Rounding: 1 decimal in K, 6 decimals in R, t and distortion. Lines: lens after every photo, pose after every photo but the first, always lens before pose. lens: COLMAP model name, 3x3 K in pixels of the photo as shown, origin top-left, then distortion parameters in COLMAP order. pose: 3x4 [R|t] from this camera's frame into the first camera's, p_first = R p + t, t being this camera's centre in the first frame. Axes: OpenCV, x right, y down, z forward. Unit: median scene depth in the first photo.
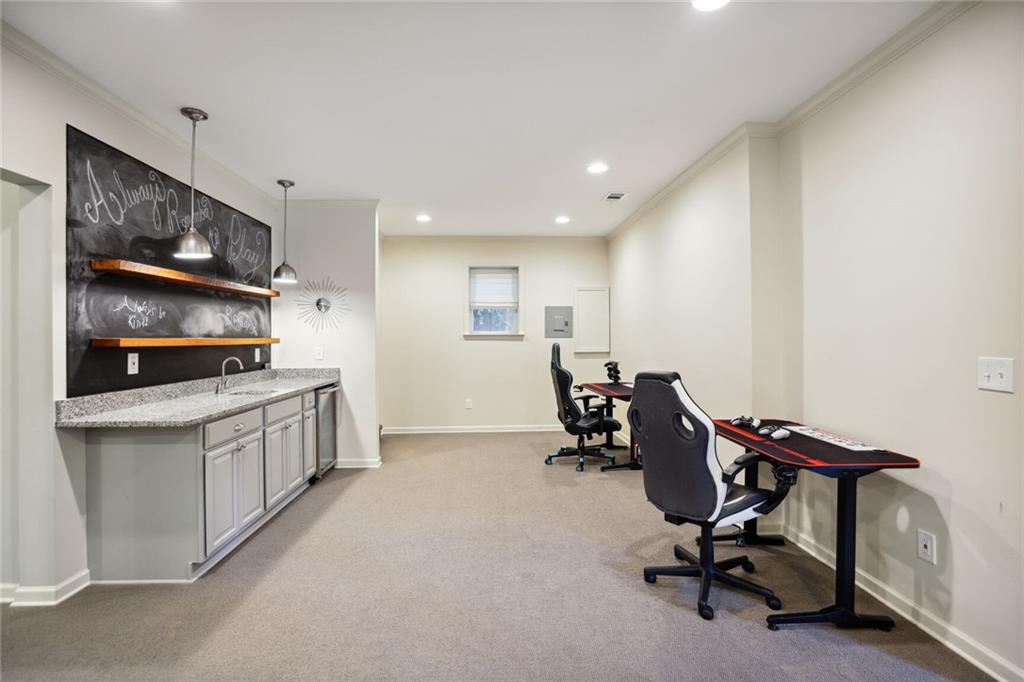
lens RADIAL K [[470.3, 0, 513.4], [0, 470.3, 340.8], [0, 0, 1]] dist [-0.000554, -0.000347]
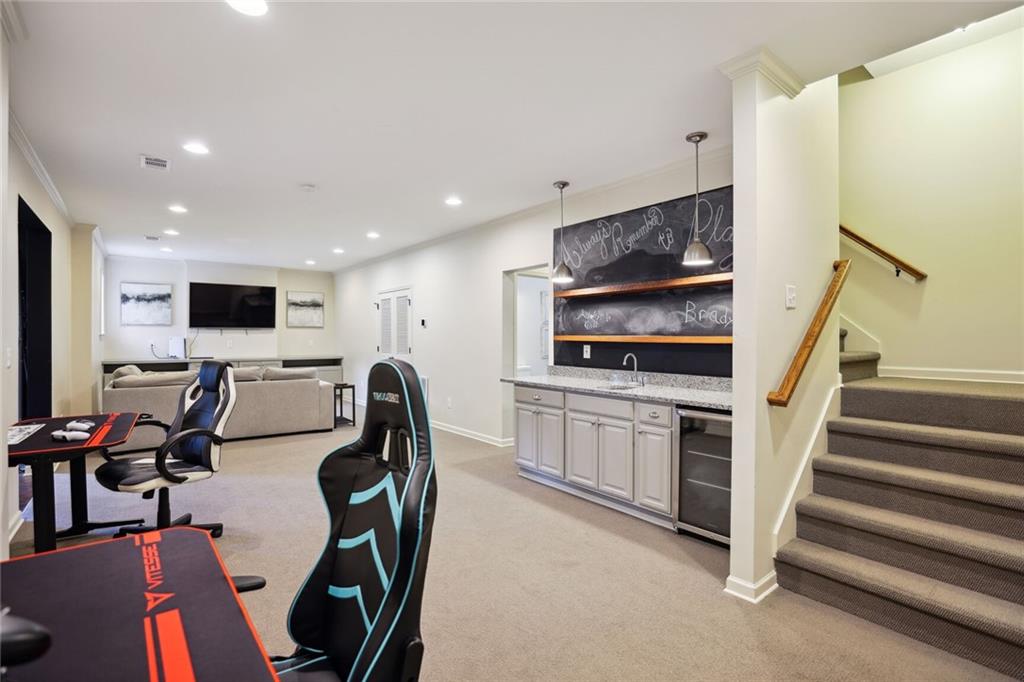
lens RADIAL K [[470.3, 0, 506.3], [0, 470.3, 335.3], [0, 0, 1]] dist [-0.000554, -0.000347]
pose [[-0.810769, 0.006939, -0.585325, 0.316035], [0.000666, 0.999940, 0.010932, -0.022464], [0.585365, 0.008473, -0.810725, 1.997056]]
